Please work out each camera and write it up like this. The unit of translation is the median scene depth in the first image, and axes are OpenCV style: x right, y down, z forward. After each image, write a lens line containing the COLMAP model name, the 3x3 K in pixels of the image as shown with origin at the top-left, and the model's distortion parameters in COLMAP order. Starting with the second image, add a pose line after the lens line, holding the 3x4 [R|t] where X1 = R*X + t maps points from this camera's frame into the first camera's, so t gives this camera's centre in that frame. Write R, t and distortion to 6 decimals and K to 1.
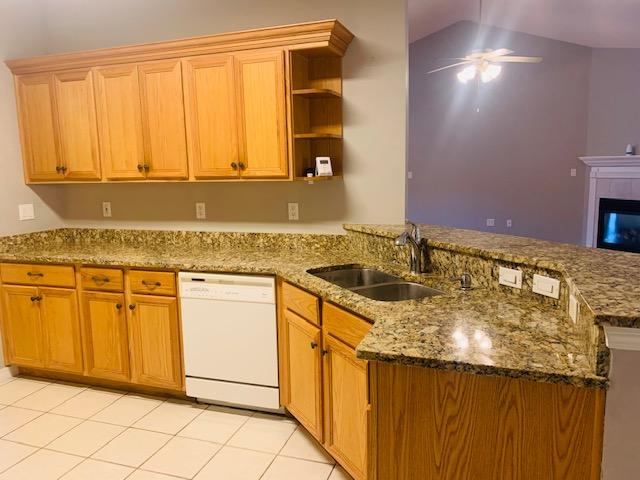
lens RADIAL K [[488.1, 0, 317.9], [0, 488.1, 239.5], [0, 0, 1]] dist [0.005145, -0.005413]
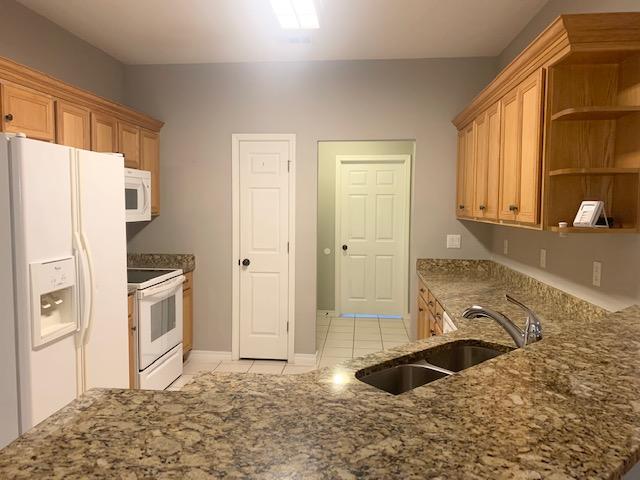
lens RADIAL K [[488.1, 0, 318.0], [0, 488.1, 235.6], [0, 0, 1]] dist [0.005145, -0.005413]
pose [[0.235750, 0.083012, -0.968262, 0.557315], [-0.155169, 0.986778, 0.046819, -0.084638], [0.959346, 0.139207, 0.245513, 0.424390]]
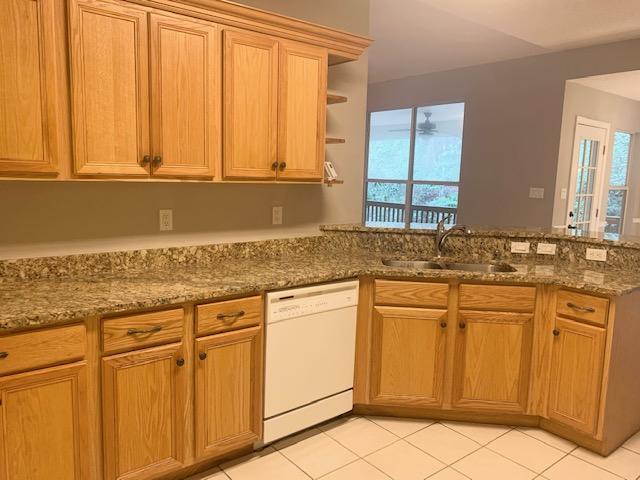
lens RADIAL K [[488.1, 0, 317.3], [0, 488.1, 242.9], [0, 0, 1]] dist [0.005145, -0.005413]
pose [[0.541998, -0.083970, 0.836174, -0.815728], [0.087634, 0.995218, 0.043138, -0.040037], [-0.835798, 0.049896, 0.546765, 0.427074]]
